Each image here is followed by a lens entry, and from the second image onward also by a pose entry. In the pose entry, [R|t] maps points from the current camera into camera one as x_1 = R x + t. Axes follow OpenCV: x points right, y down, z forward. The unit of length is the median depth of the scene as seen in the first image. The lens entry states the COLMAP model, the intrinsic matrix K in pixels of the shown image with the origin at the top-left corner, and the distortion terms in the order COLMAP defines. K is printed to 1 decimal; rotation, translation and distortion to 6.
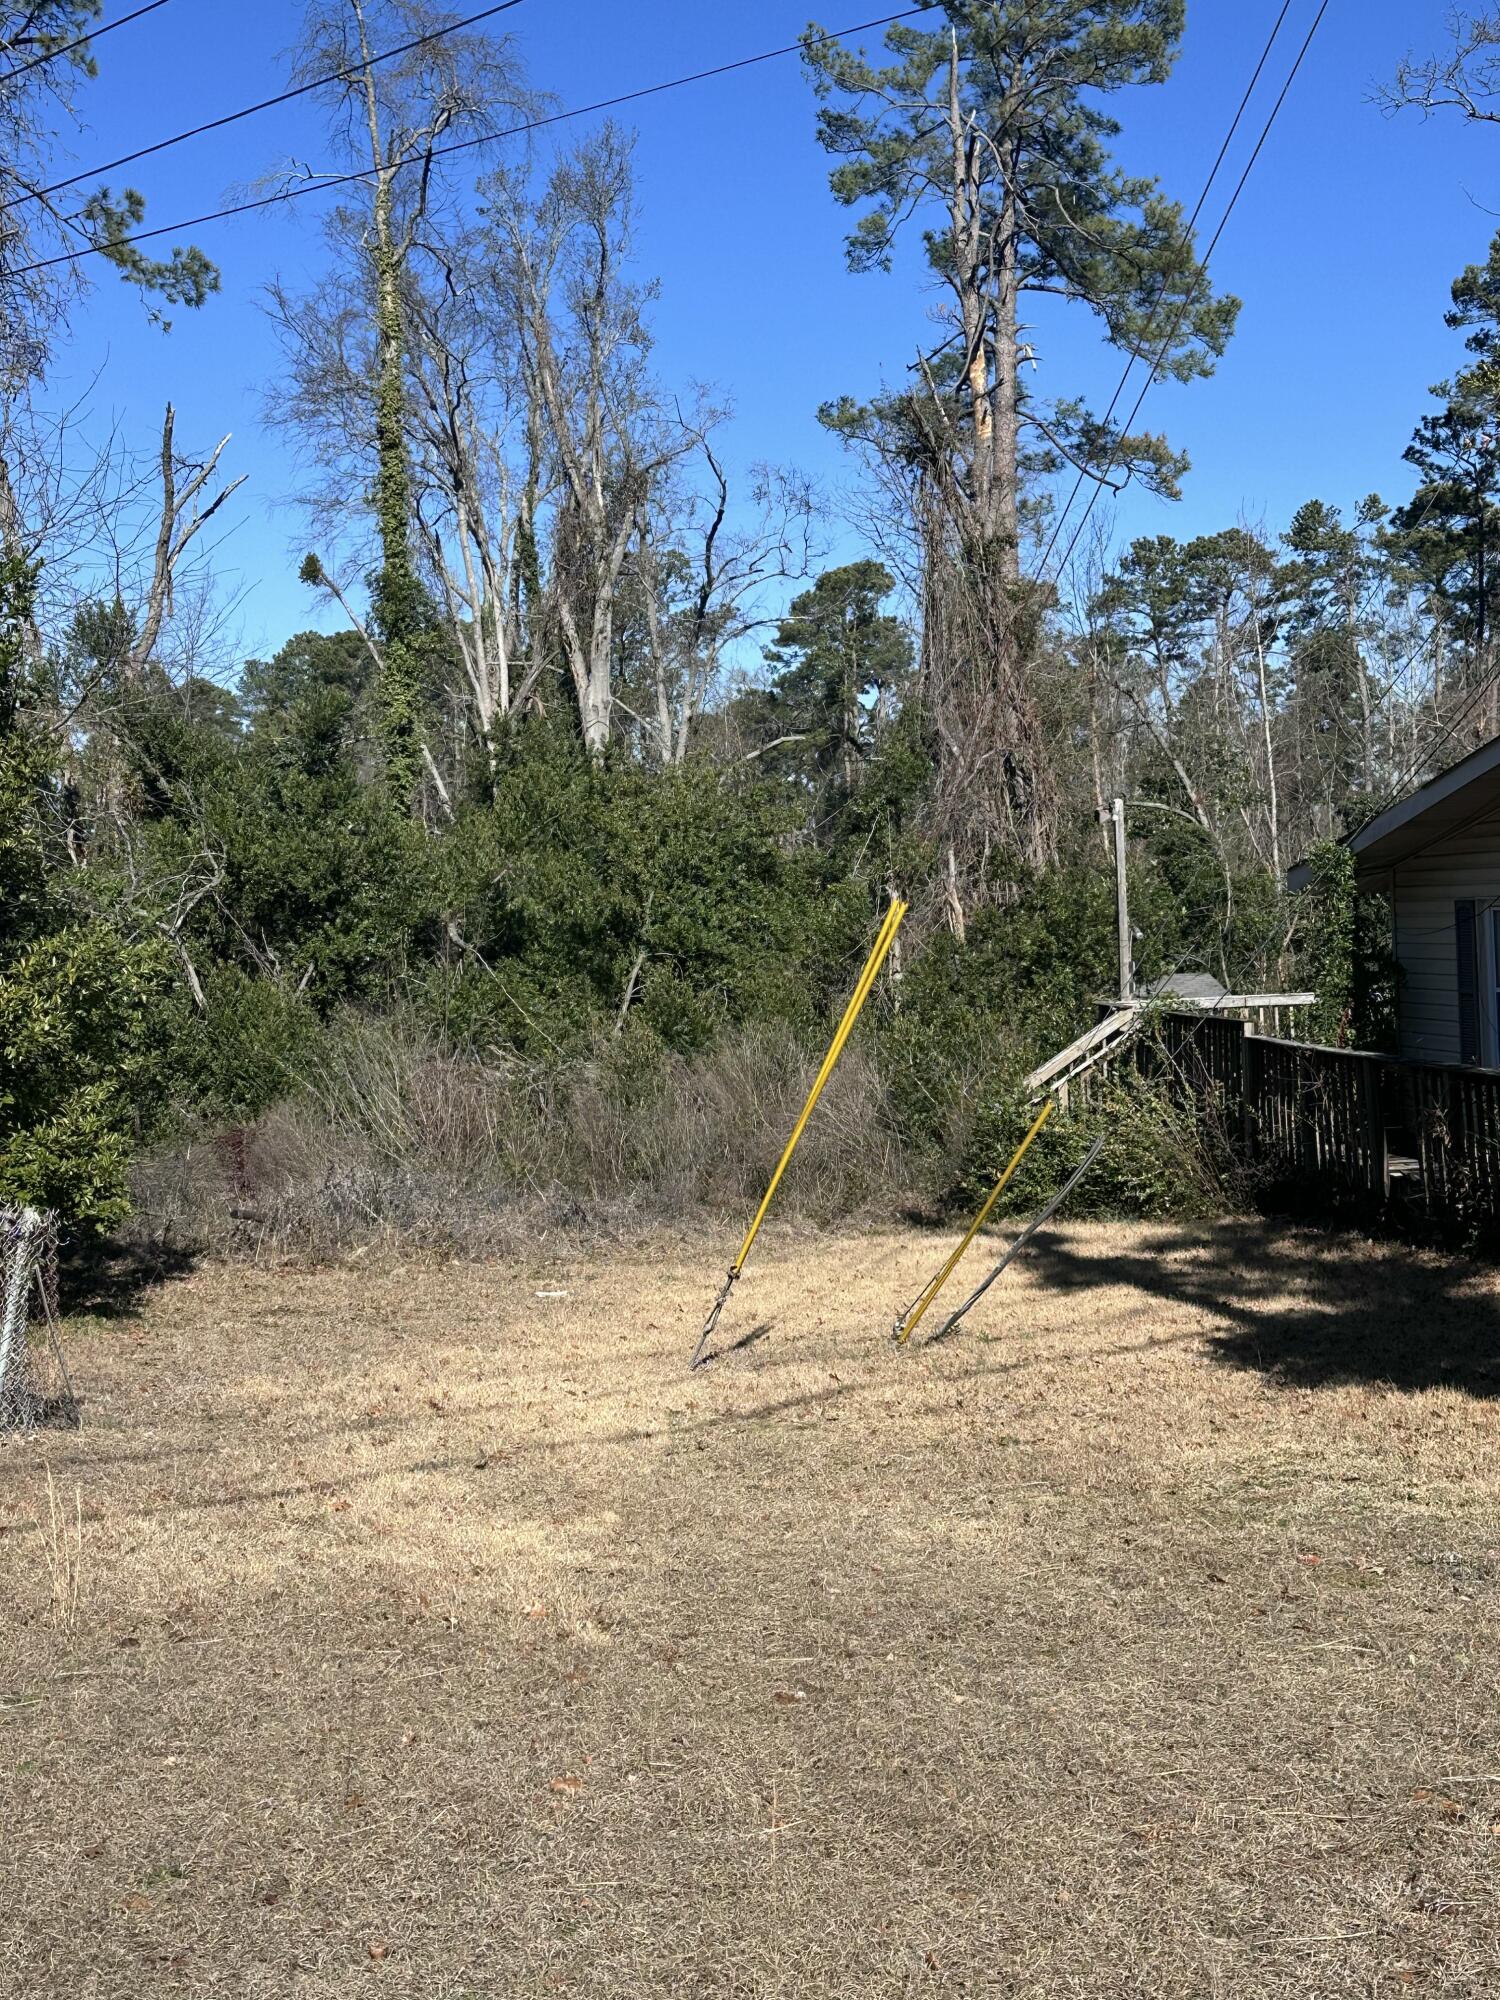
lens RADIAL K [[2579.1, 0, 750.0], [0, 2579.1, 1000.0], [0, 0, 1]] dist [0.133882, -0.045196]
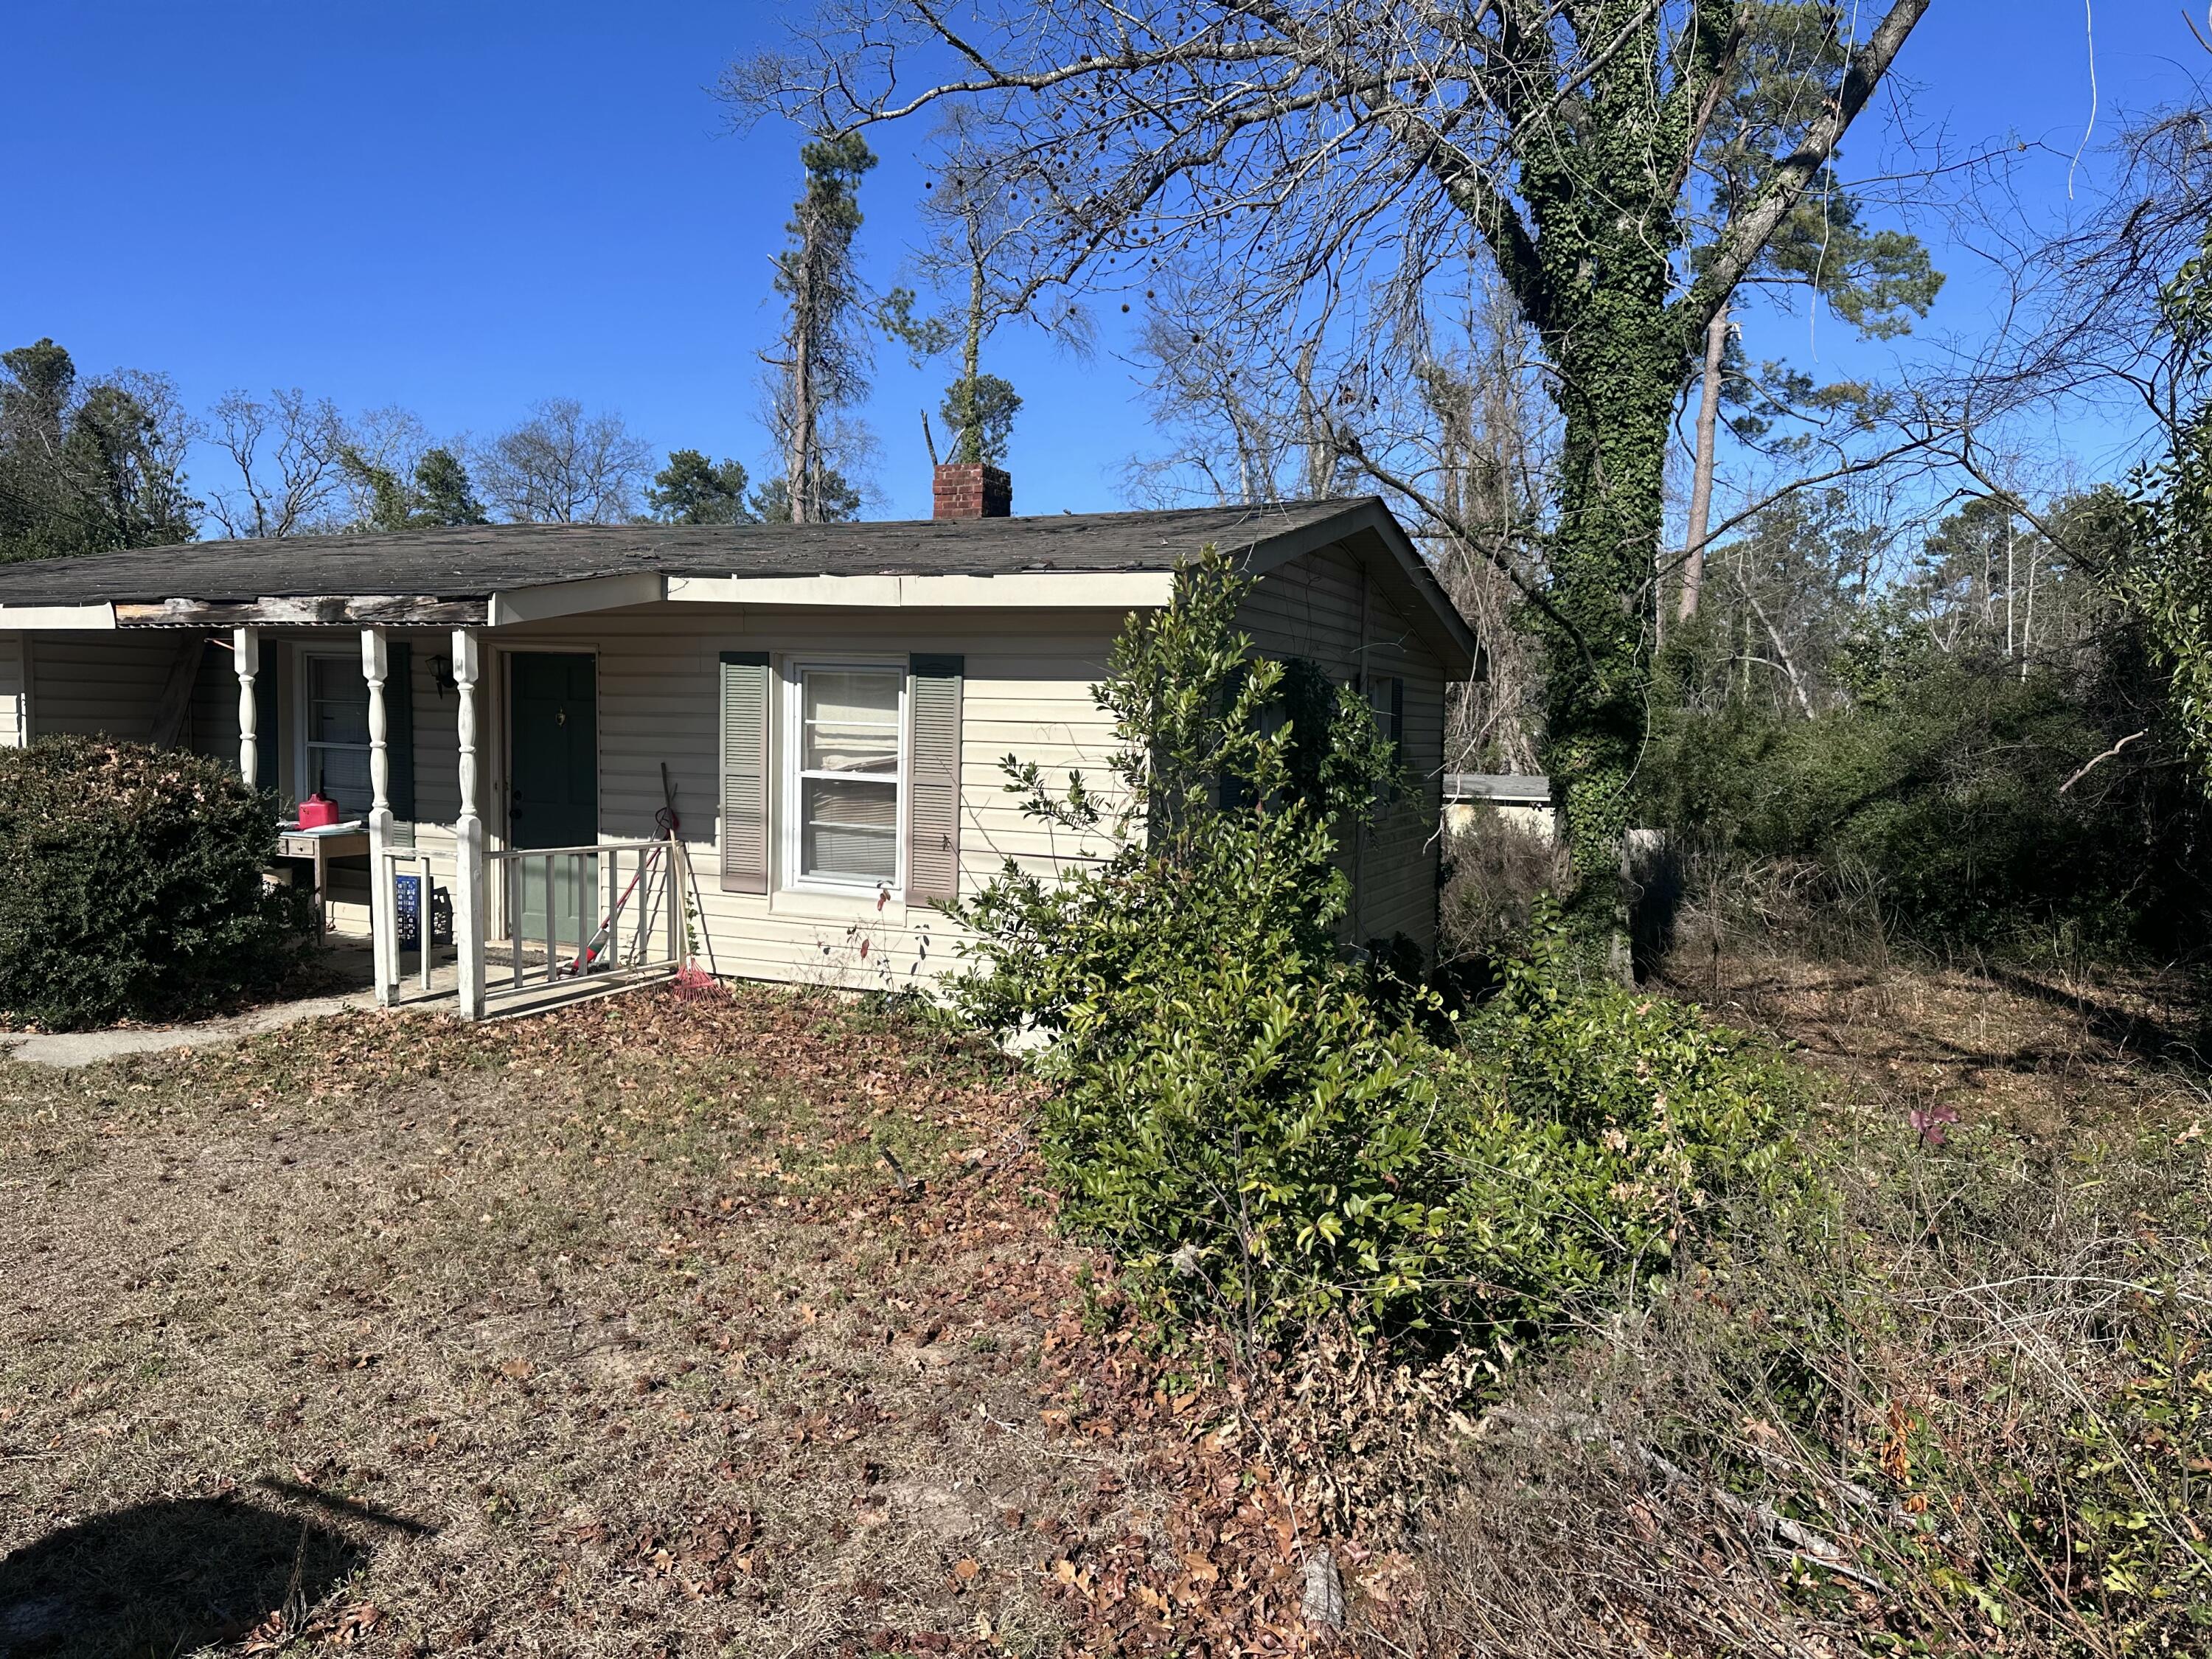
lens RADIAL K [[1536.8, 0, 1106.0], [0, 1536.8, 829.5], [0, 0, 1]] dist [0.123101, -0.159861]
pose [[0.824328, 0.083557, -0.559912, 0.340830], [-0.067532, 0.996499, 0.049287, -0.005598], [0.562070, -0.002817, 0.827085, 0.142043]]
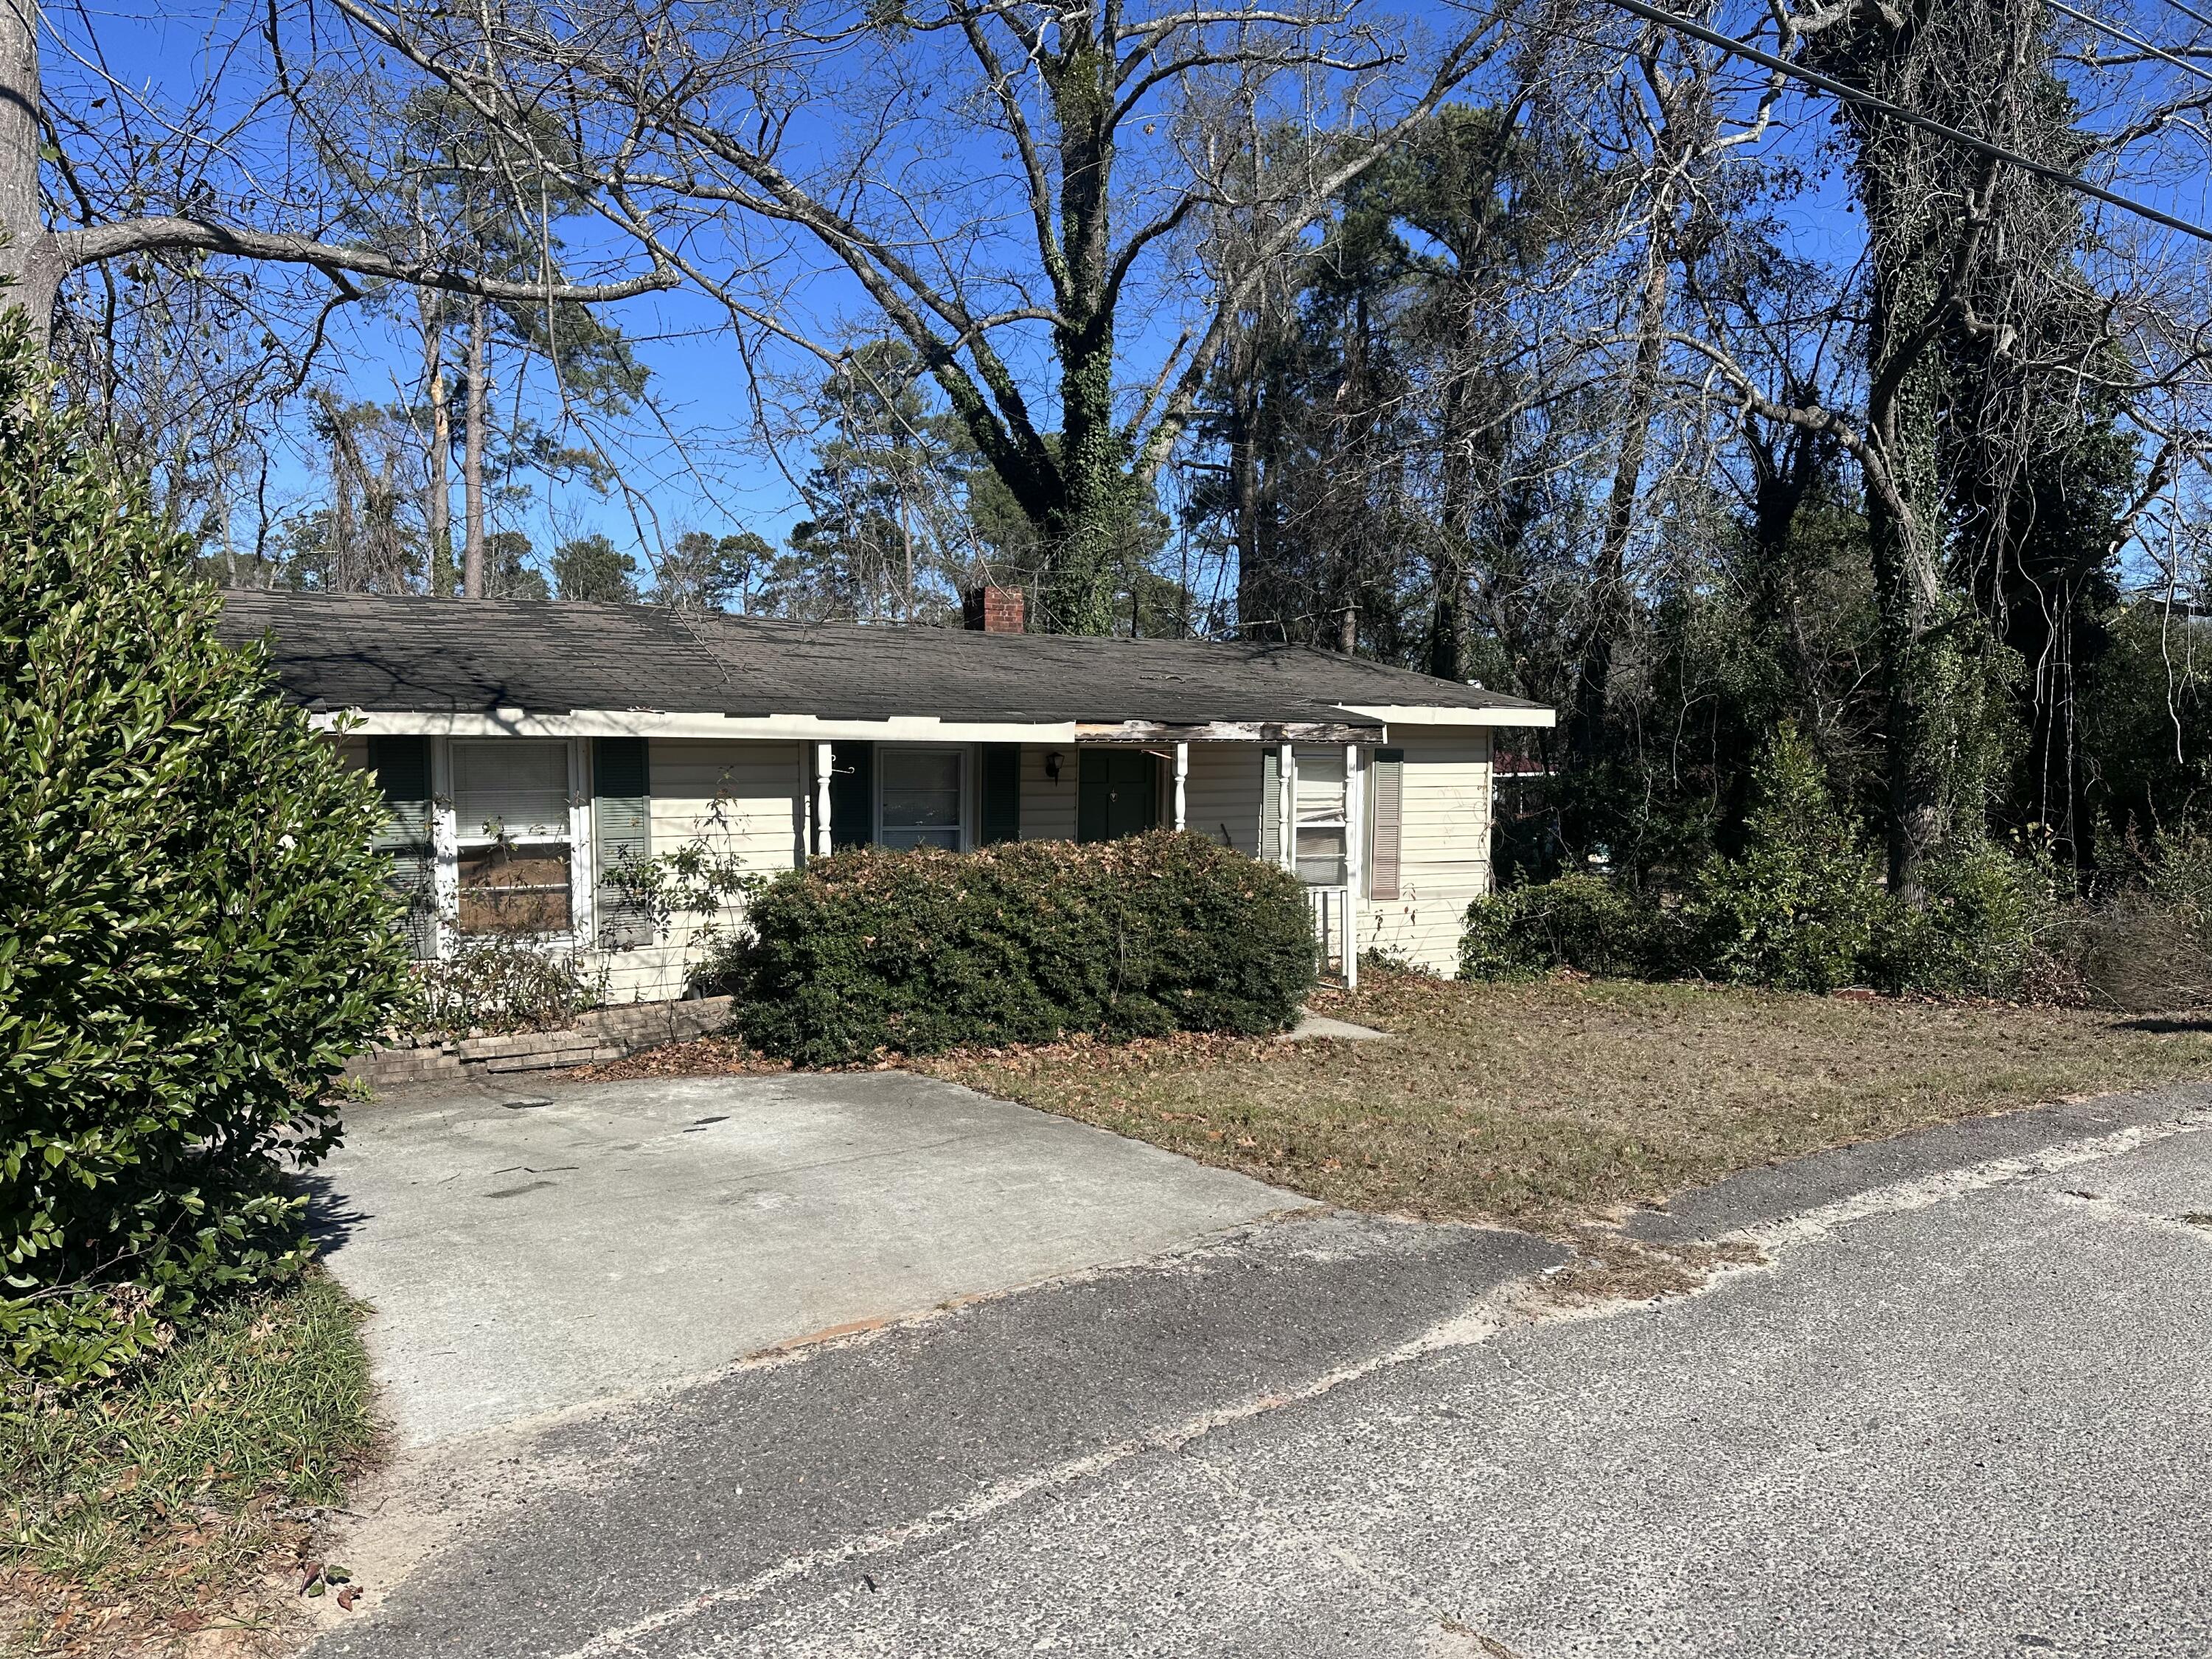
lens RADIAL K [[1517.8, 0, 1102.1], [0, 1517.8, 833.8], [0, 0, 1]] dist [0.173390, -0.334167]
pose [[0.935870, 0.010114, 0.352199, 0.132547], [-0.012831, 0.999903, 0.005382, -0.001310], [-0.352111, -0.009556, 0.935910, 0.048677]]
